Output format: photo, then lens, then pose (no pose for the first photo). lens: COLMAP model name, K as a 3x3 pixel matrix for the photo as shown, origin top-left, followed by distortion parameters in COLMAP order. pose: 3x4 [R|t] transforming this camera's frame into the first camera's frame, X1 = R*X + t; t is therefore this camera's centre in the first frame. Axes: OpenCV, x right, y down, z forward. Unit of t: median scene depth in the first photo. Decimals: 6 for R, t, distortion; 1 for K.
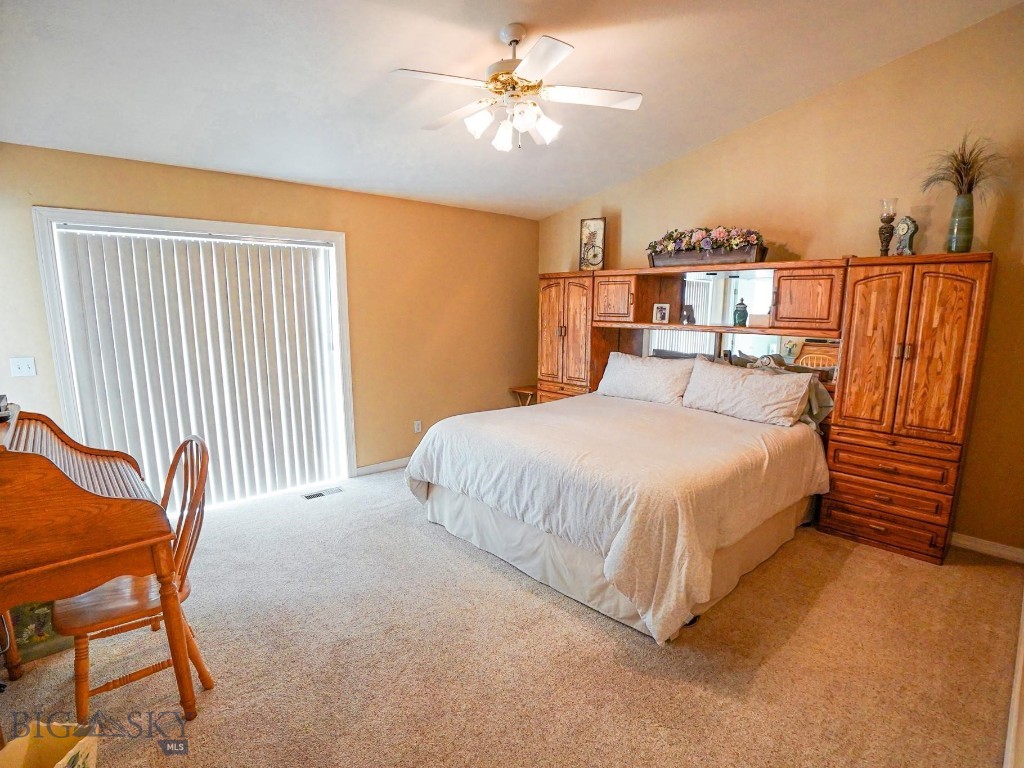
lens RADIAL K [[503.4, 0, 519.3], [0, 503.4, 390.1], [0, 0, 1]] dist [-0.052479, 0.000754]
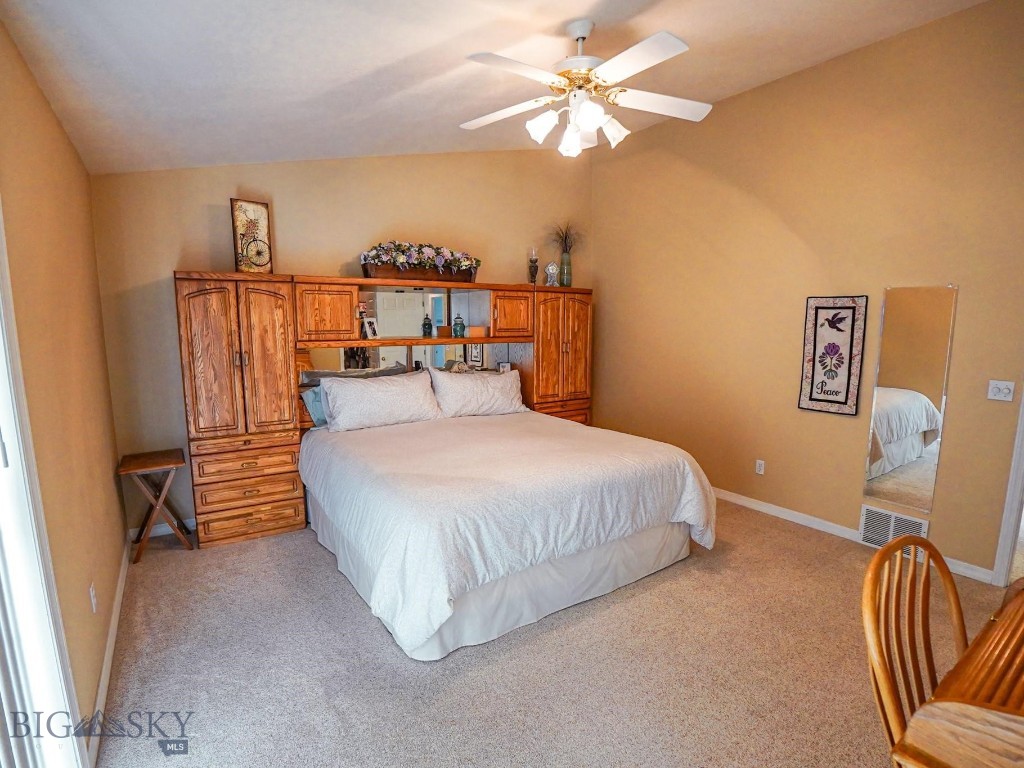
lens RADIAL K [[503.4, 0, 519.3], [0, 503.4, 390.1], [0, 0, 1]] dist [-0.052479, 0.000754]
pose [[0.171836, -0.141076, 0.974972, -0.548410], [0.158958, 0.980694, 0.113888, -0.099360], [-0.972216, 0.135410, 0.190944, 0.550938]]
